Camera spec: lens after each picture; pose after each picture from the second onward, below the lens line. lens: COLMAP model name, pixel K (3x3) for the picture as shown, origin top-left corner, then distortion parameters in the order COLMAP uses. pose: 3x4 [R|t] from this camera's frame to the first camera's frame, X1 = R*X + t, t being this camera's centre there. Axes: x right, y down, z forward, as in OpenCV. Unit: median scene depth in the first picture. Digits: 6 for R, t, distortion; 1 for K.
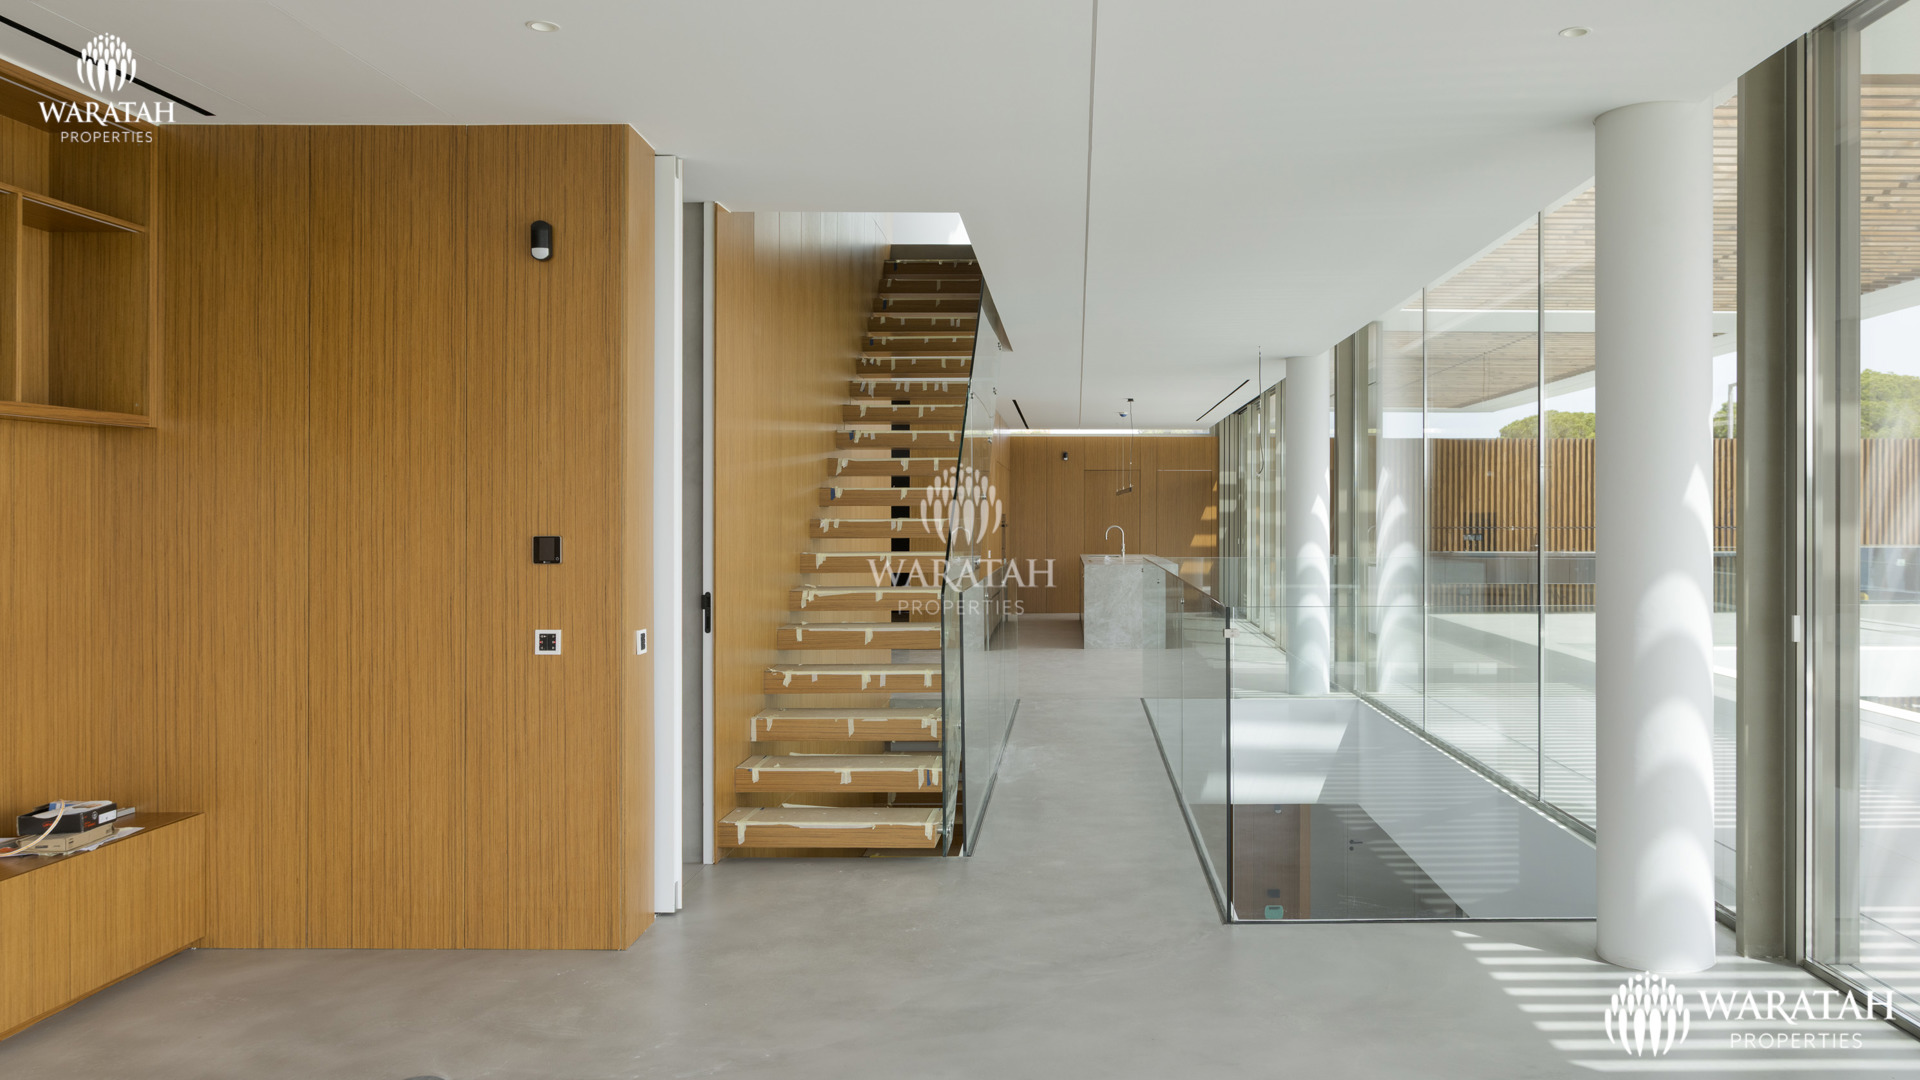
lens RADIAL K [[1408.7, 0, 961.0], [0, 1408.7, 534.9], [0, 0, 1]] dist [-0.000549, 0.003952]
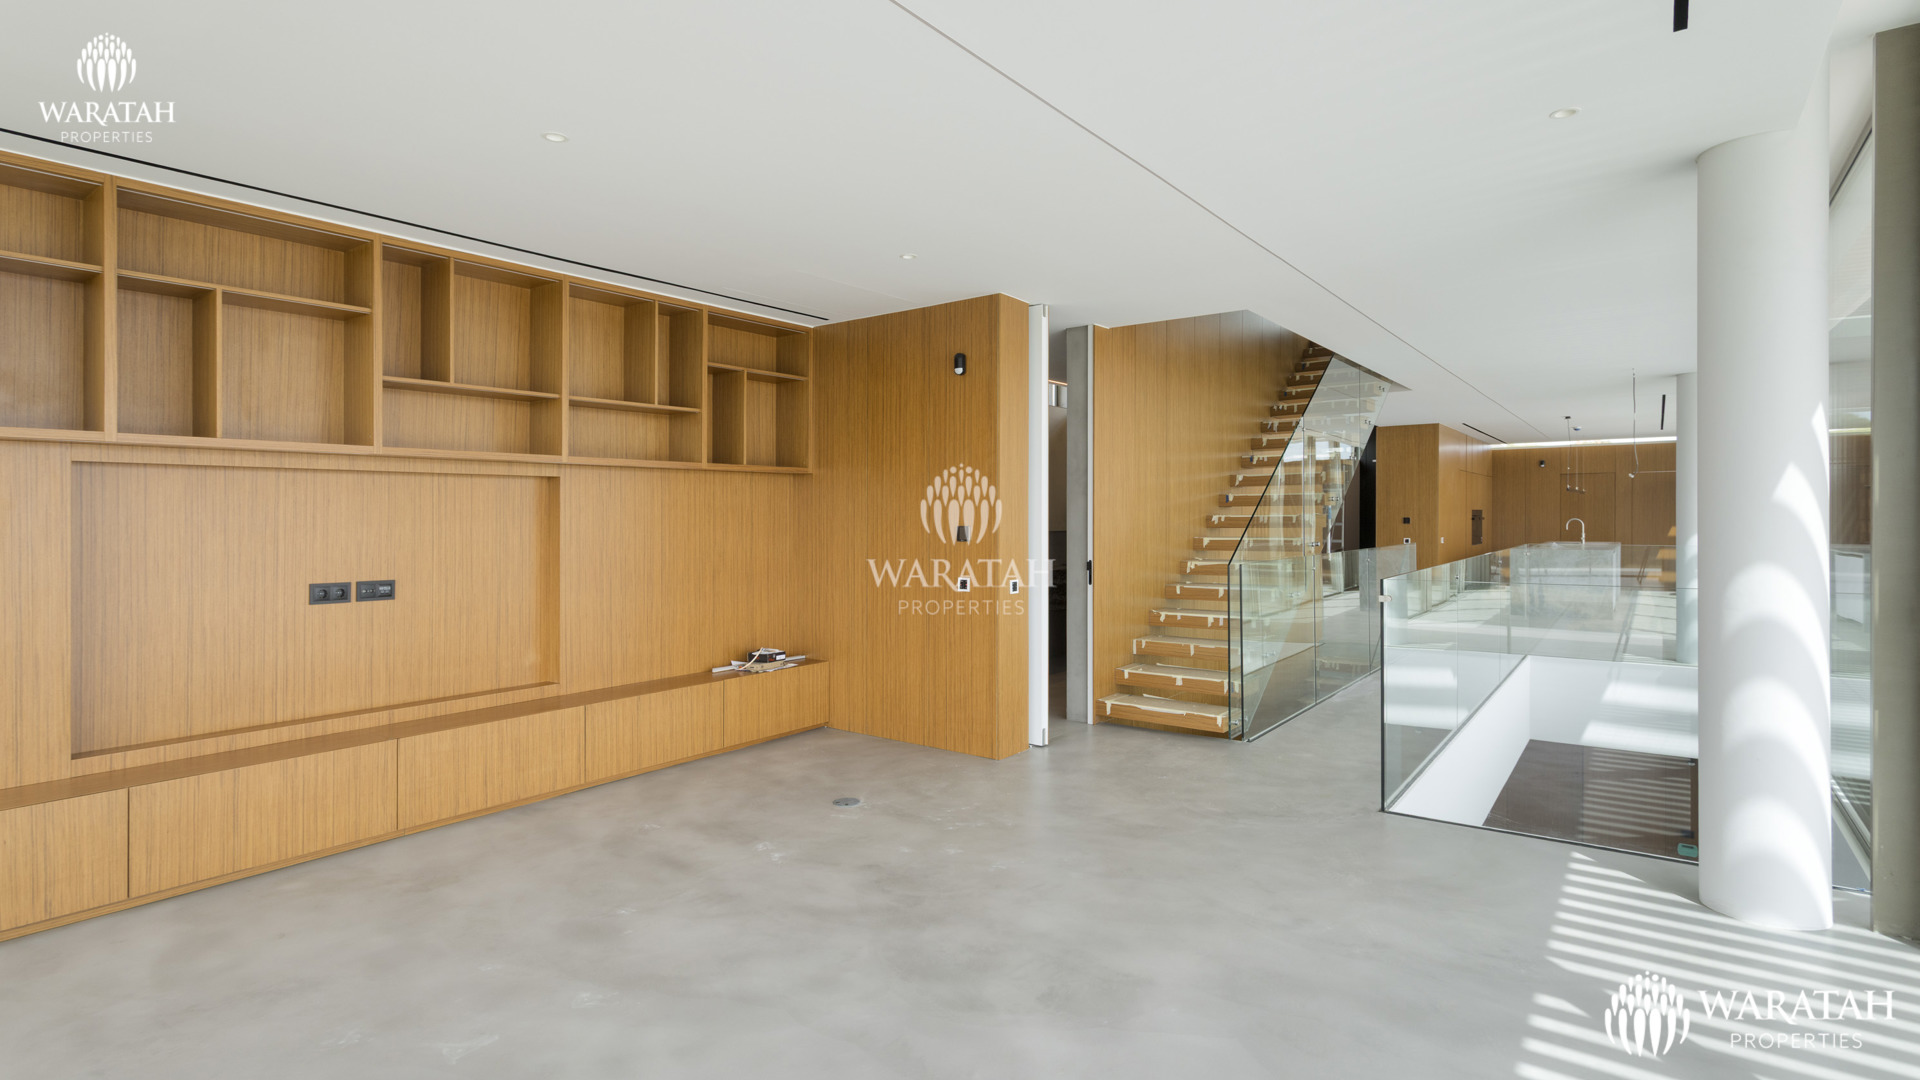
lens RADIAL K [[935.3, 0, 959.1], [0, 935.3, 529.7], [0, 0, 1]] dist [-0.003178, 0.000228]
pose [[0.793805, 0.005182, -0.608150, 0.435586], [-0.001803, 0.999979, 0.006167, -0.002127], [0.608169, -0.003799, 0.793798, 0.038099]]
